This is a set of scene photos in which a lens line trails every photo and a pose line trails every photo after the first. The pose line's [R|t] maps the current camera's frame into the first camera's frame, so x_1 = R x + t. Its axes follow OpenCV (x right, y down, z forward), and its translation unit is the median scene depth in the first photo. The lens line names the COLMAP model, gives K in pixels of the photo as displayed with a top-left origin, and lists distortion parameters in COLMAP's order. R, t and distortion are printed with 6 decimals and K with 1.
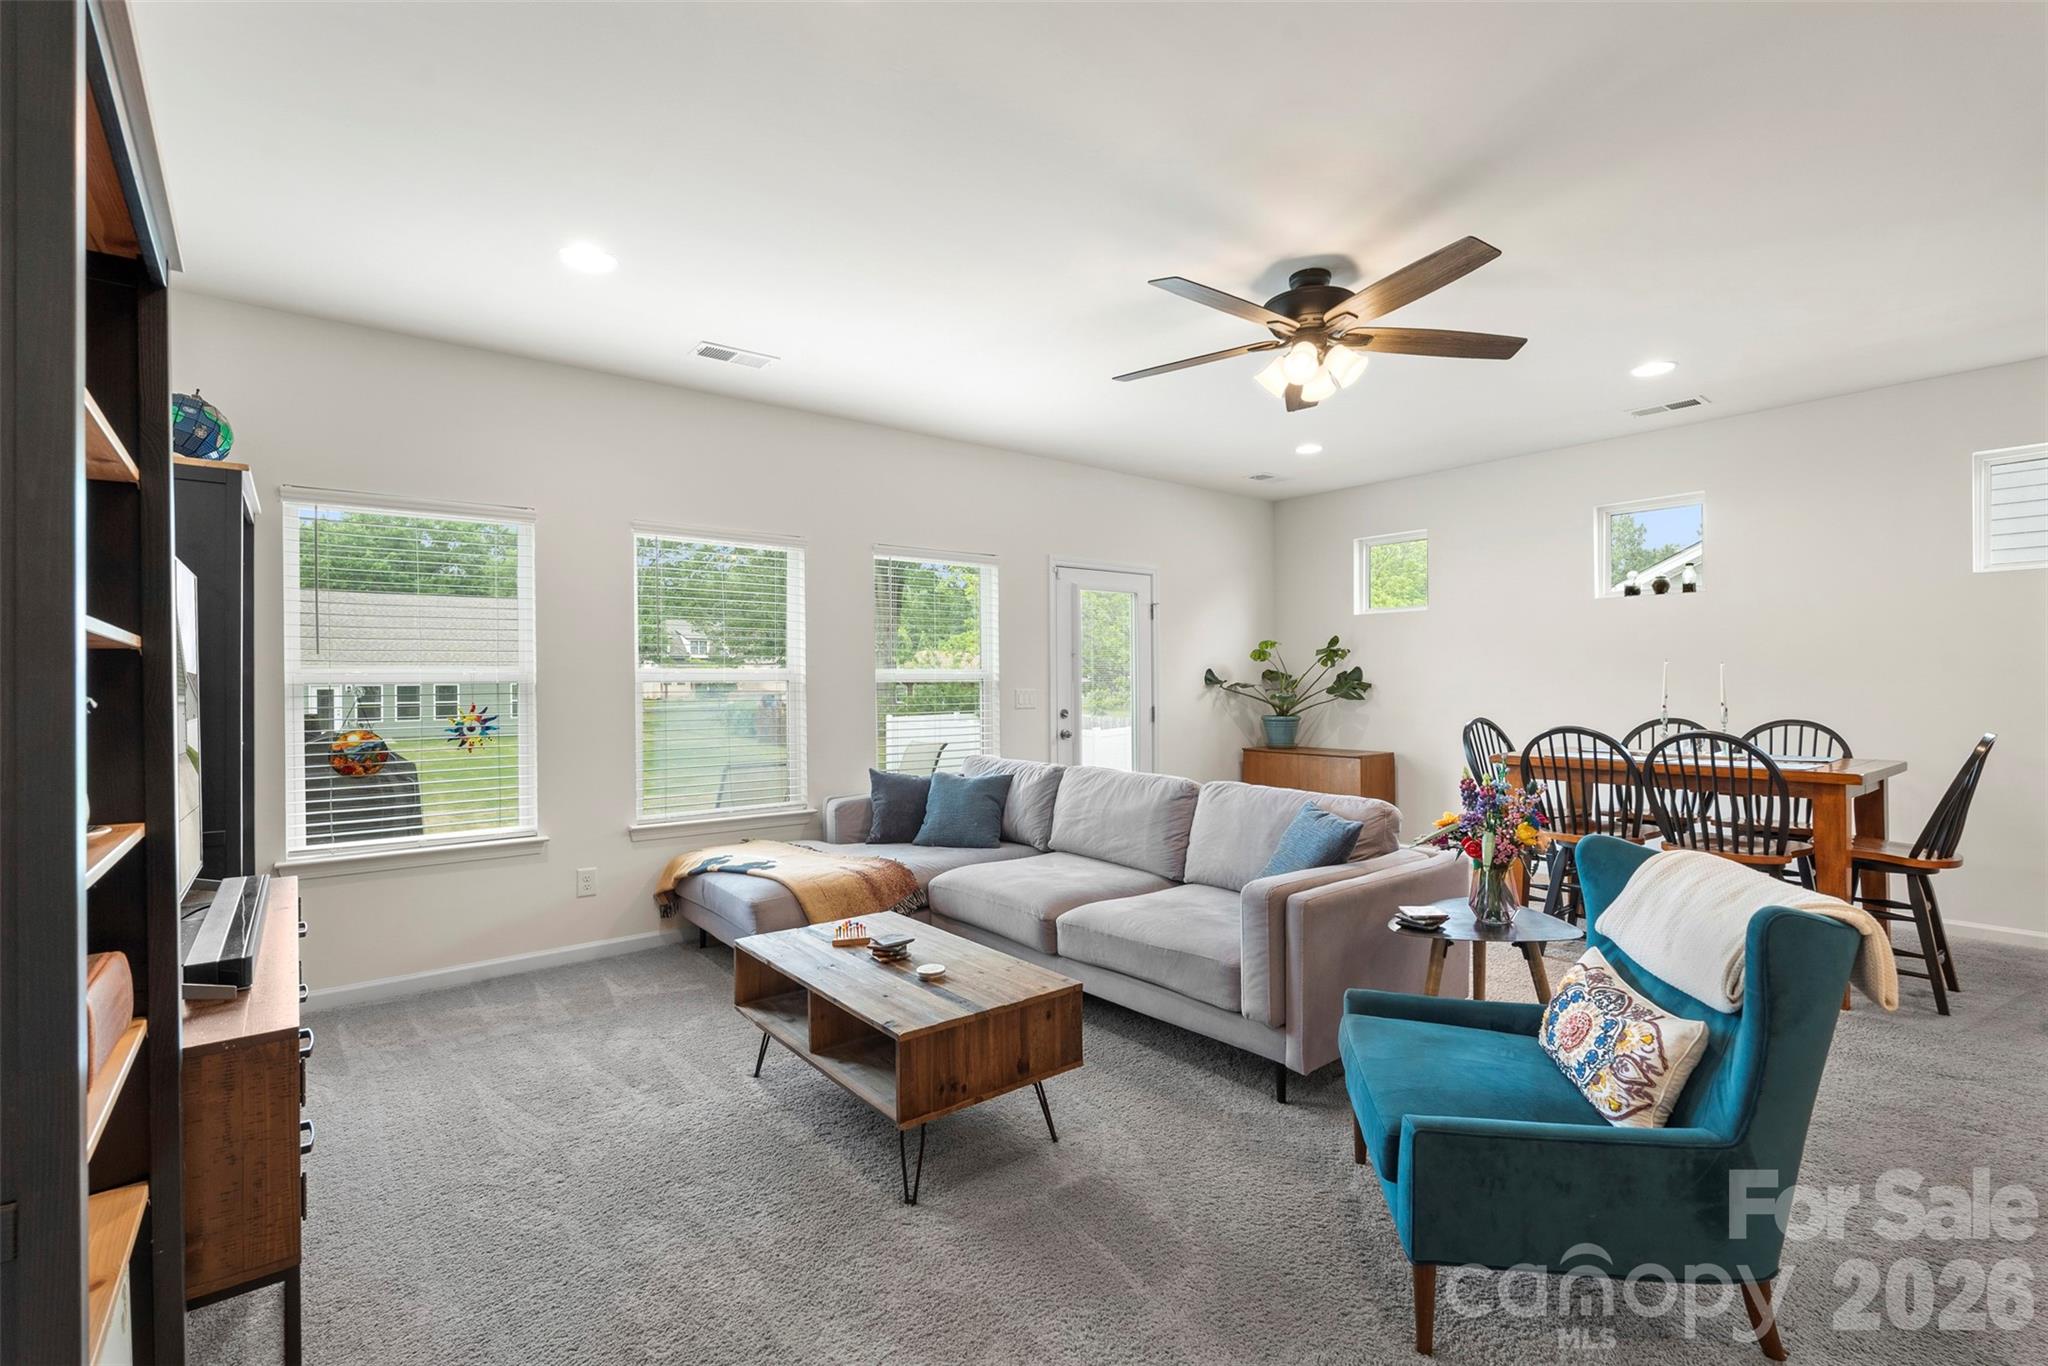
lens RADIAL K [[908.6, 0, 1024.0], [0, 908.6, 683.0], [0, 0, 1]] dist [-0.000027, 0.000190]
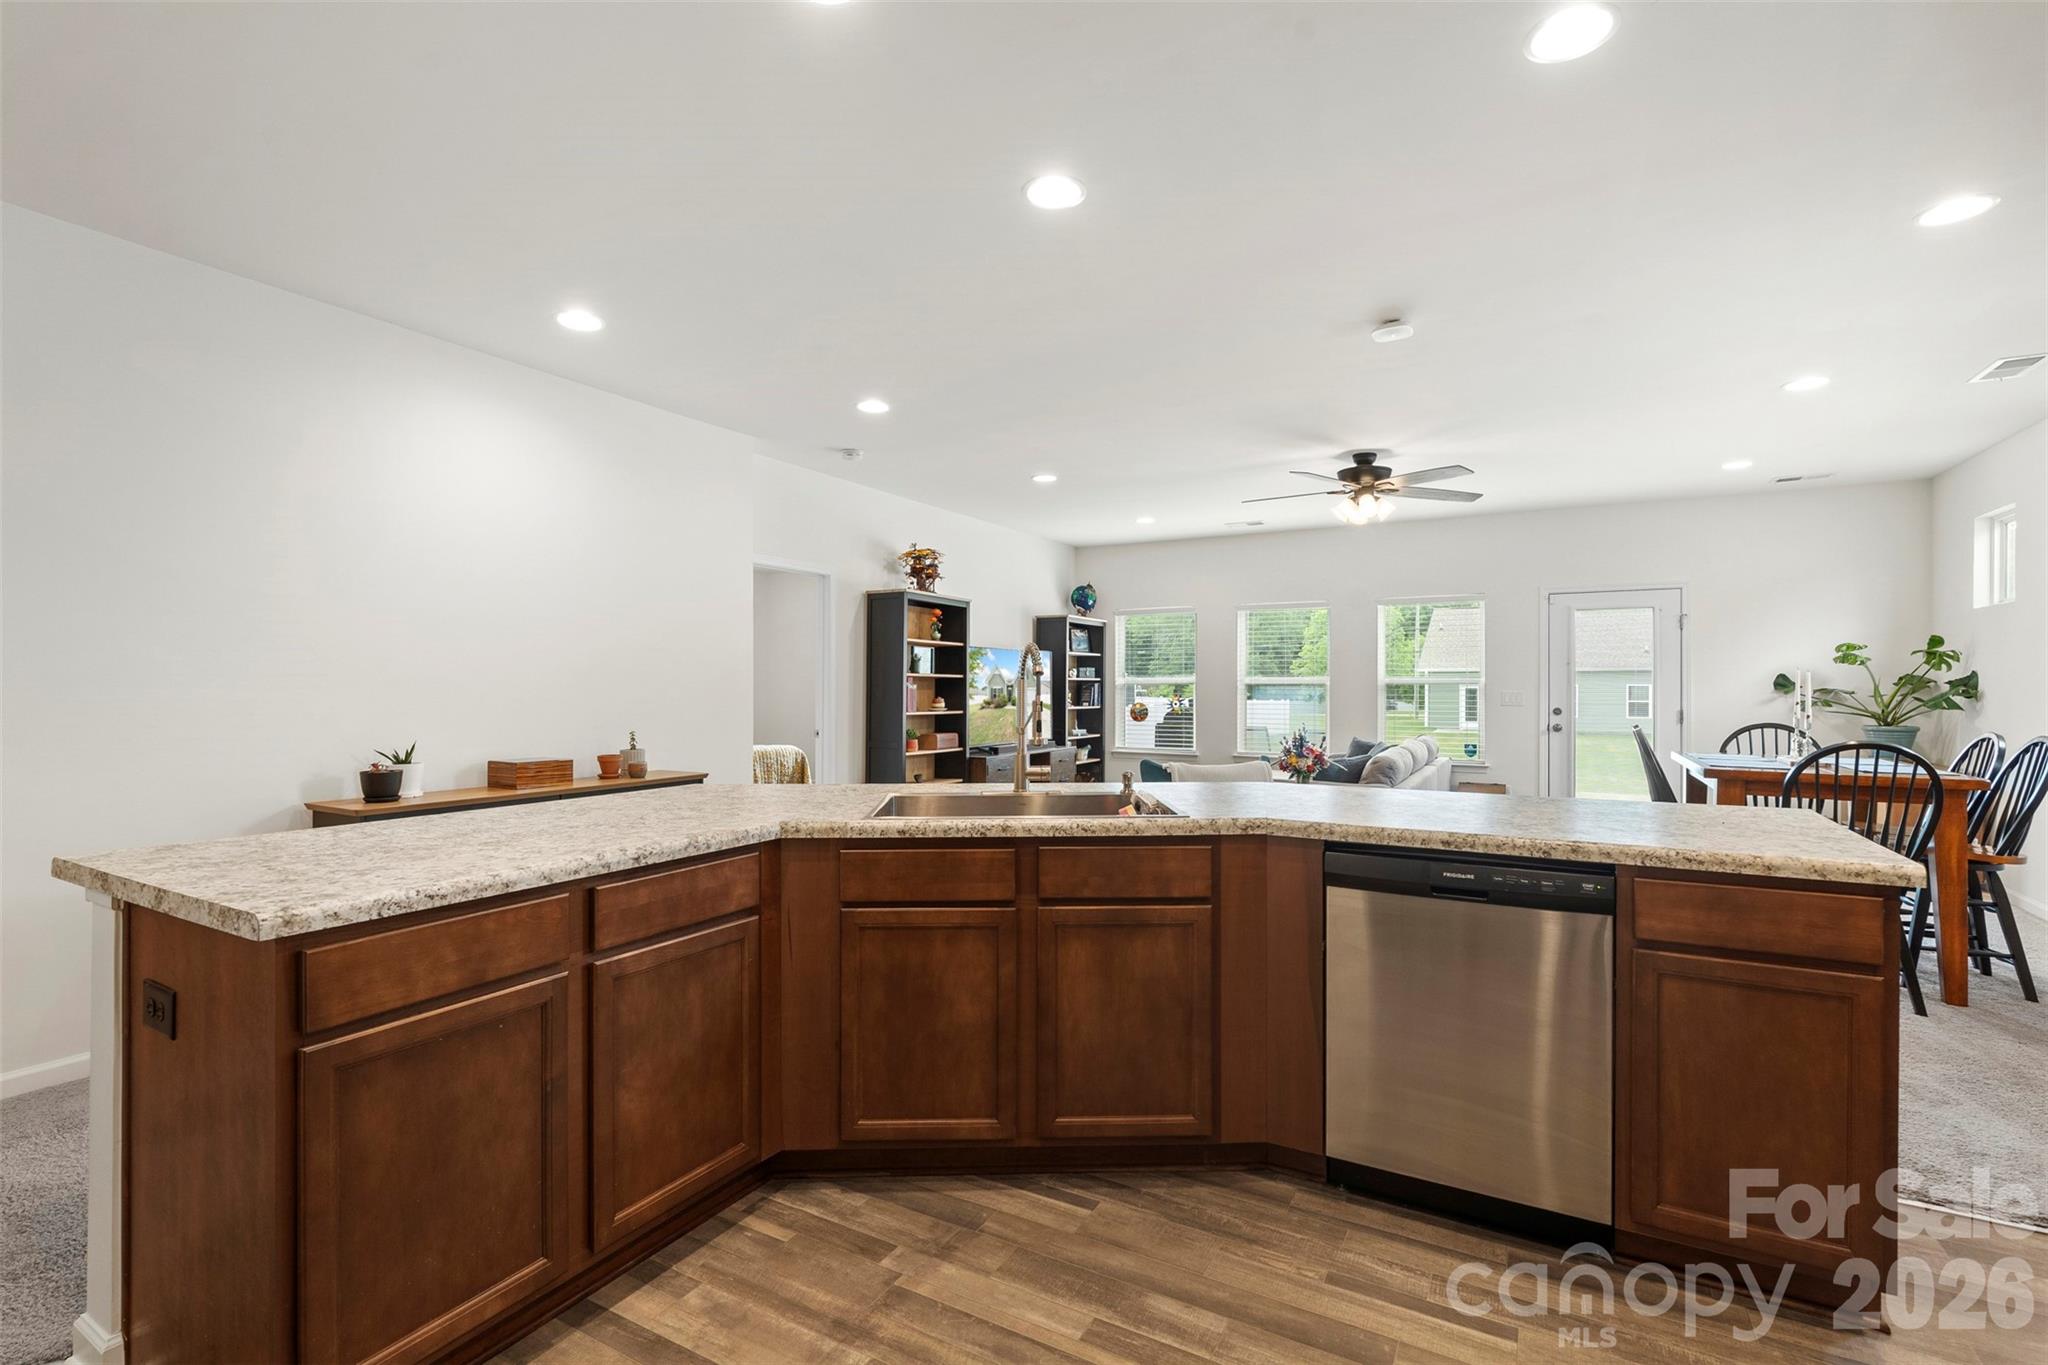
lens RADIAL K [[908.6, 0, 1024.0], [0, 908.6, 682.5], [0, 0, 1]] dist [-0.000027, 0.000190]
pose [[0.370533, 0.003742, -0.928812, 0.926685], [-0.004717, 0.999987, 0.002147, -0.005176], [0.928807, 0.003586, 0.370546, -0.143749]]
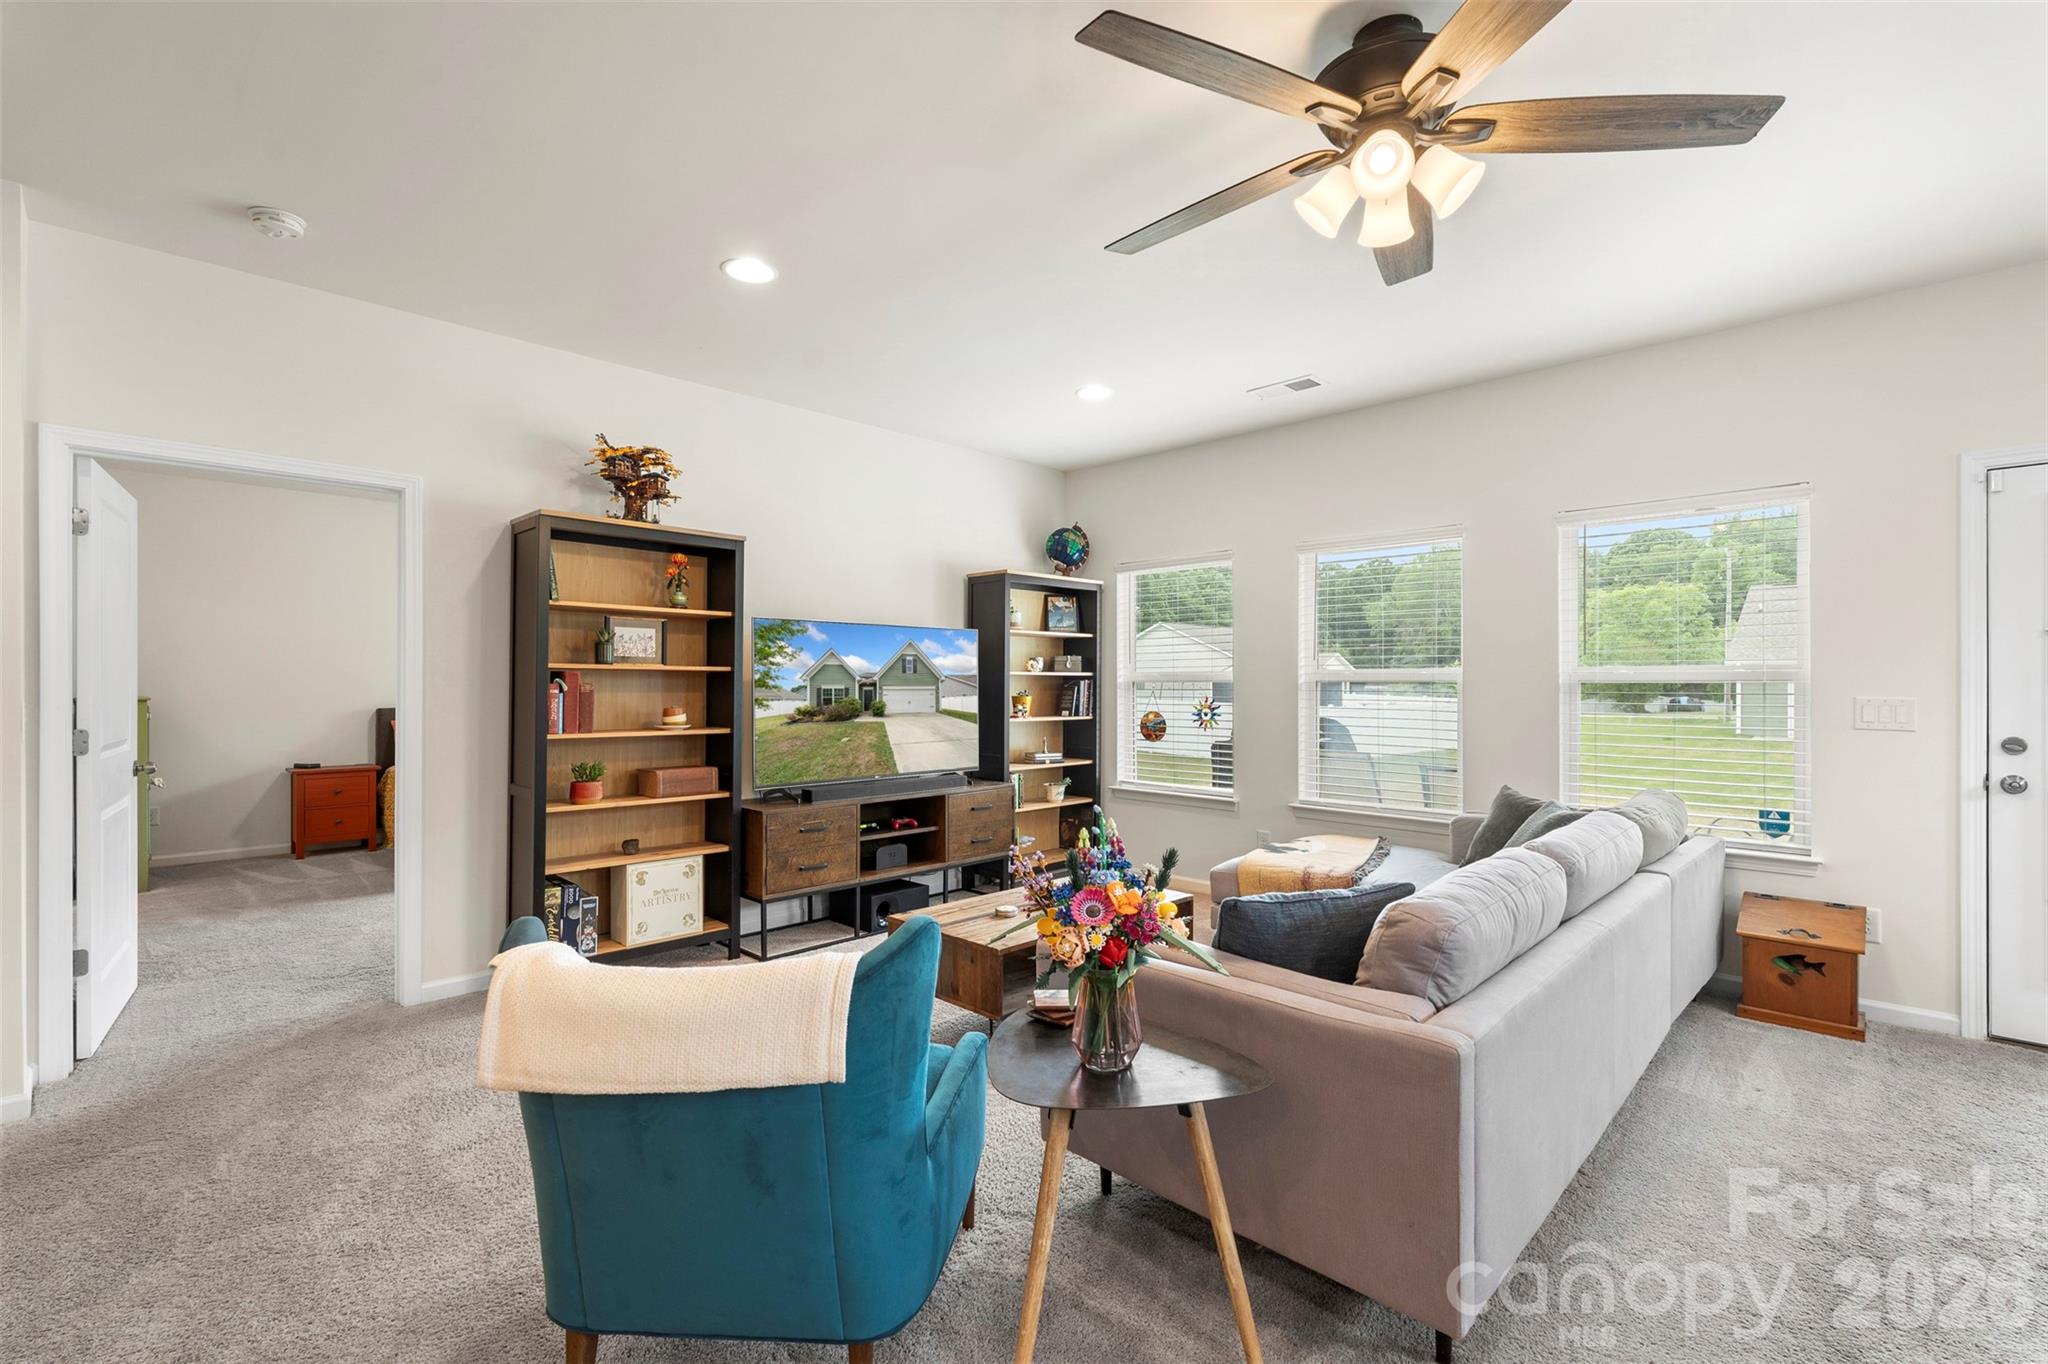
lens RADIAL K [[886.8, 0, 1024.8], [0, 886.8, 684.6], [0, 0, 1]] dist [-0.005973, -0.000607]
pose [[0.110725, 0.008490, -0.993815, 0.480796], [-0.002297, 0.999963, 0.008287, -0.004022], [0.993848, 0.001365, 0.110740, 0.375043]]
